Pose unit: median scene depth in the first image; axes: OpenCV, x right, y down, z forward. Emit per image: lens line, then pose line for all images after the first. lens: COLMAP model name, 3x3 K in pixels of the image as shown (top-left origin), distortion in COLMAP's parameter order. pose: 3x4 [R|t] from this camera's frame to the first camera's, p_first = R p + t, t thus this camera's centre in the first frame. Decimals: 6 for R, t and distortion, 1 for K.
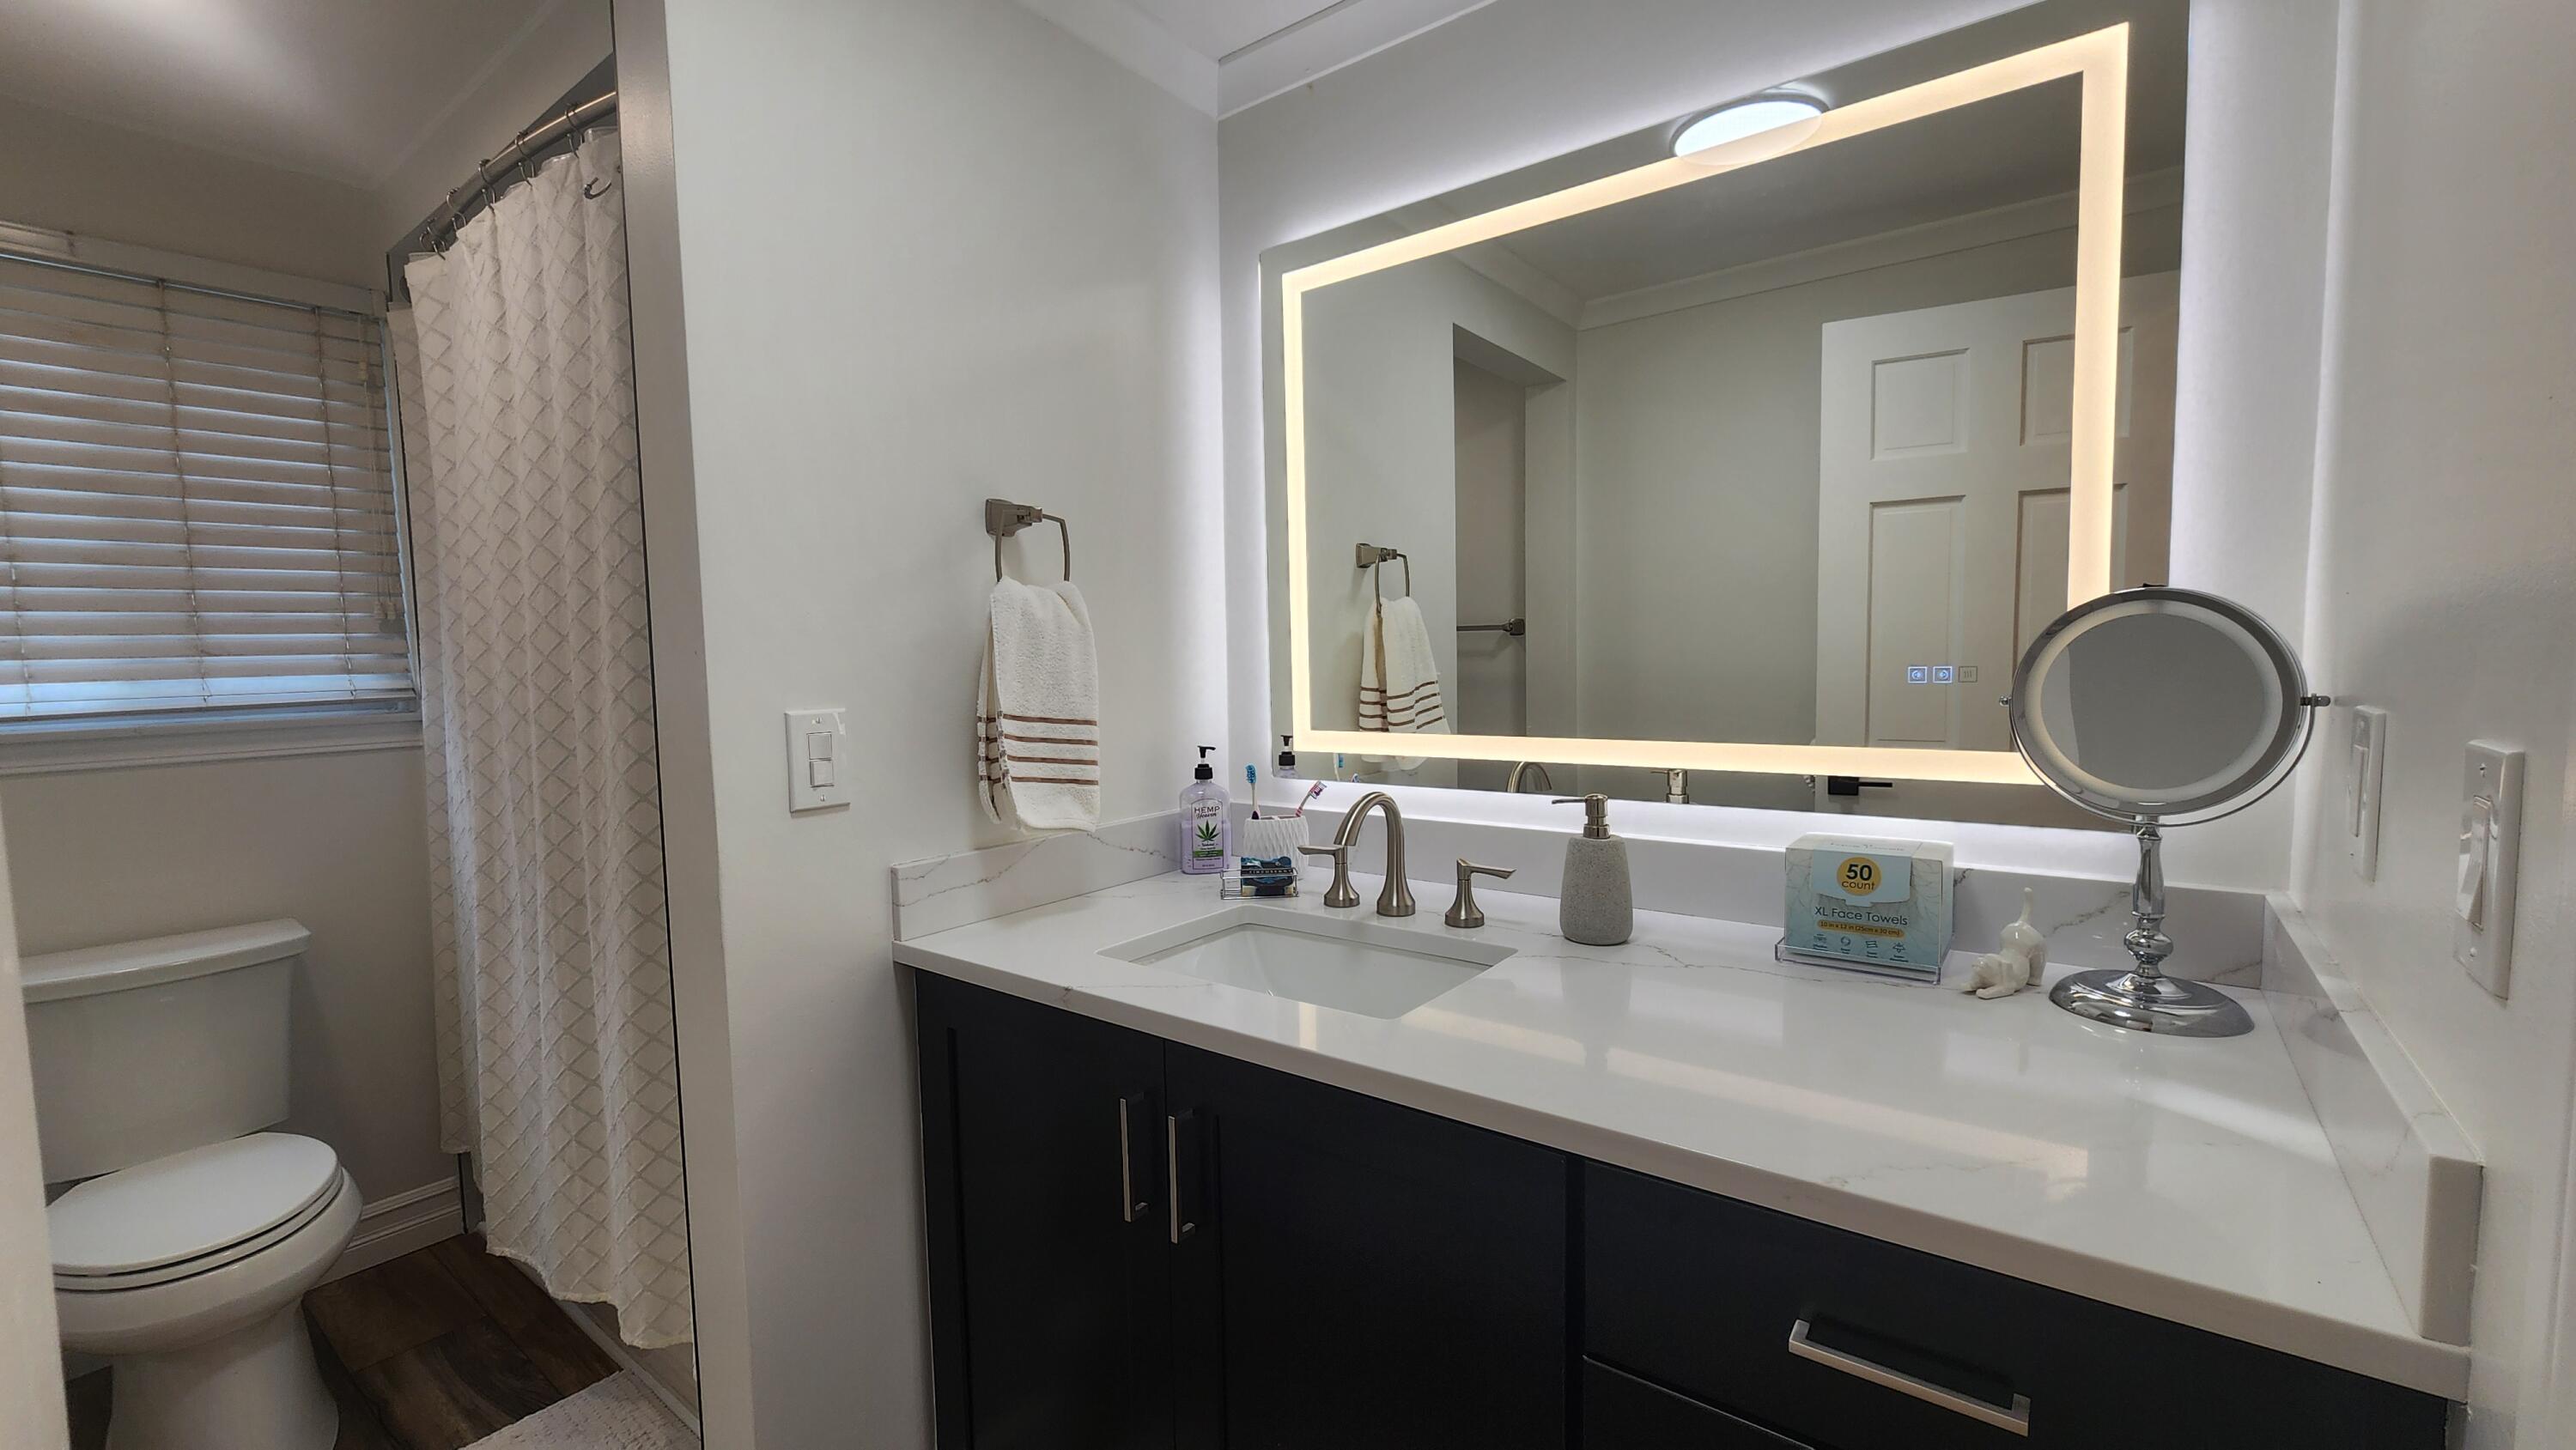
lens RADIAL K [[1063.3, 0, 1266.3], [0, 1063.3, 736.5], [0, 0, 1]] dist [0.000416, -0.000509]
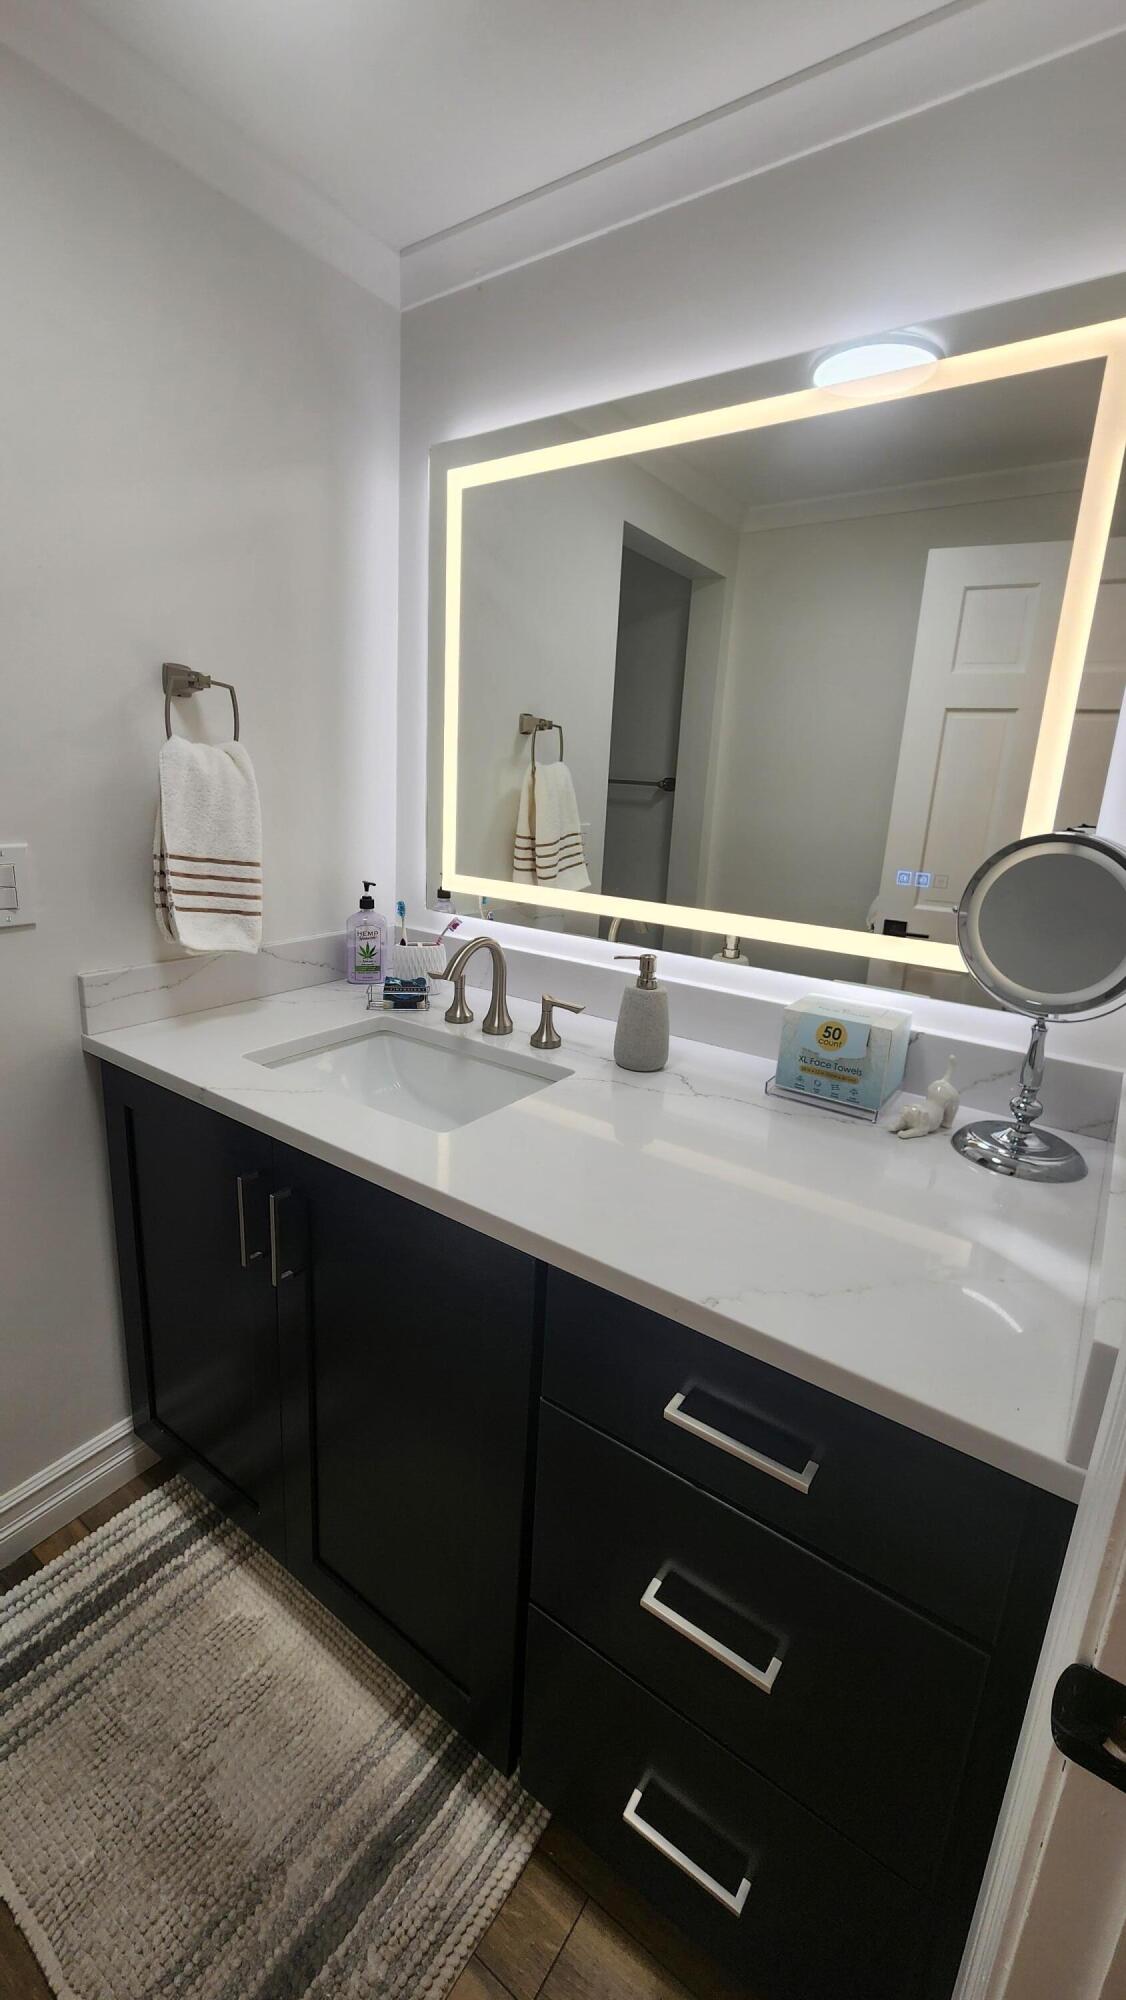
lens RADIAL K [[825.6, 0, 545.0], [0, 825.6, 986.8], [0, 0, 1]] dist [0.000416, -0.000509]
pose [[0.996613, 0.058236, 0.058065, 0.118233], [-0.067280, 0.983405, 0.168486, -0.055997], [-0.047290, -0.171822, 0.983992, 0.036723]]
